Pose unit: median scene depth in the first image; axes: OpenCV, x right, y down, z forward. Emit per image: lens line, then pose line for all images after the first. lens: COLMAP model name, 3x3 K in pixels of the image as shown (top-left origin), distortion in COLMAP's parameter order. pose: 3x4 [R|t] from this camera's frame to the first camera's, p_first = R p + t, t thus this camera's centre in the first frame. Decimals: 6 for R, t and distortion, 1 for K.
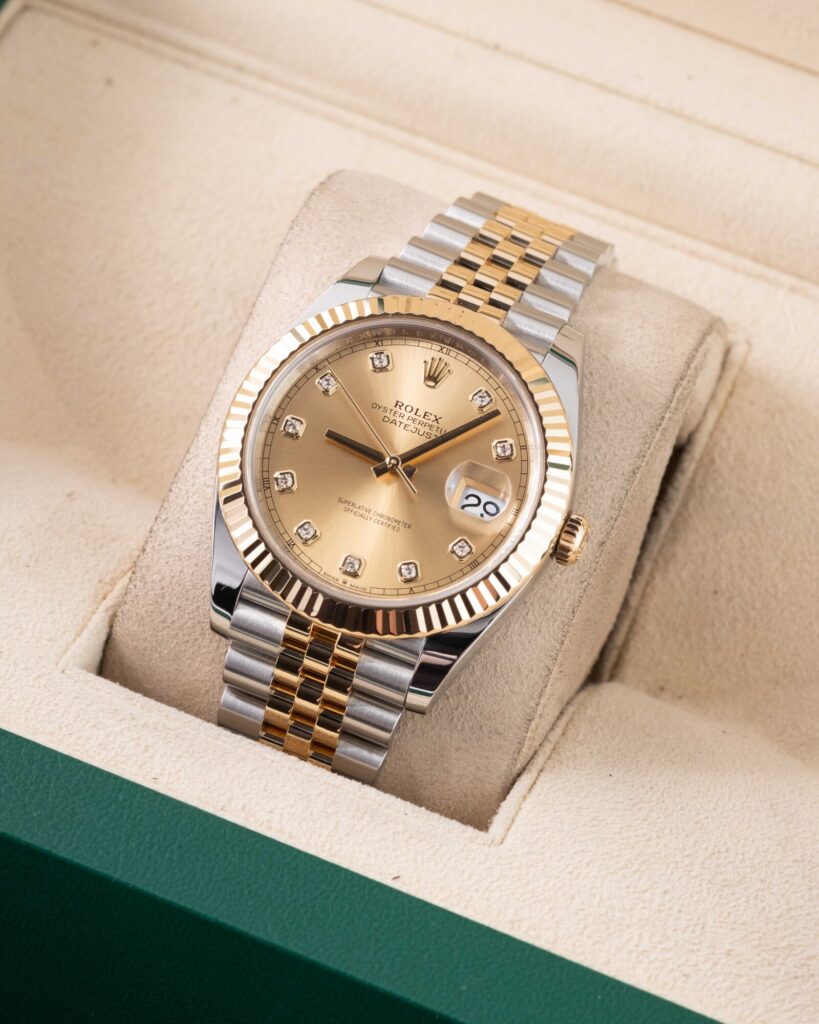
lens RADIAL K [[4288.8, 0, 435.1], [0, 4288.8, 509.9], [0, 0, 1]] dist [0.124895, 0.832987]
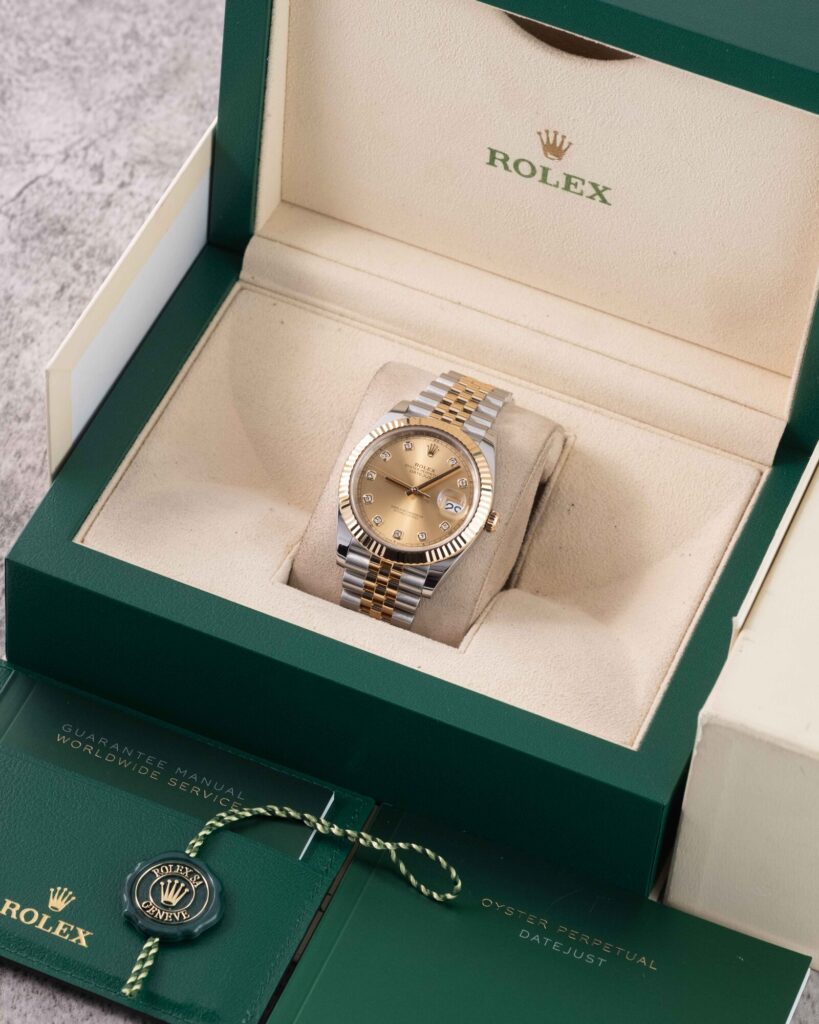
lens RADIAL K [[4149.9, 0, 437.9], [0, 4149.9, 510.3], [0, 0, 1]] dist [-0.012399, 4.127136]
pose [[0.999813, -0.018124, -0.006738, 0.017112], [0.017918, 0.999406, -0.029442, 0.064473], [0.007268, 0.029316, 0.999544, -1.202236]]
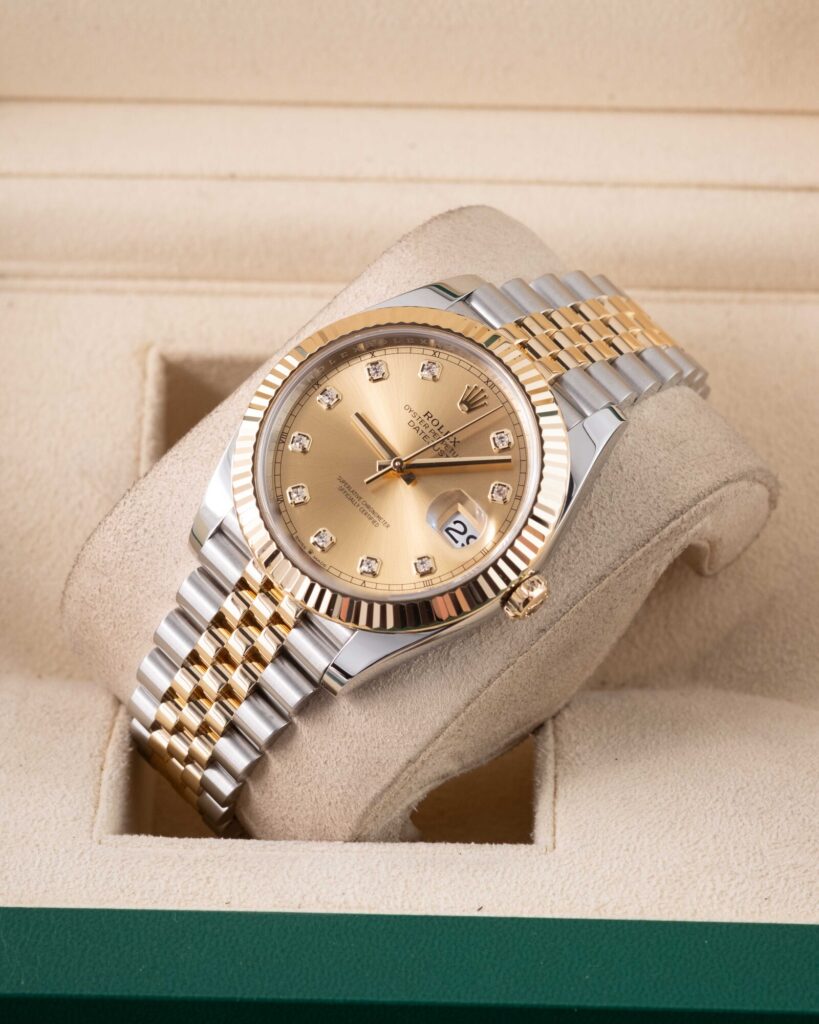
lens RADIAL K [[4288.8, 0, 435.1], [0, 4288.8, 509.9], [0, 0, 1]] dist [0.124895, 0.832987]
pose [[0.927499, -0.327811, 0.179683, -0.169912], [0.338924, 0.940192, -0.034201, 0.024676], [-0.157725, 0.092621, 0.983130, -0.044782]]
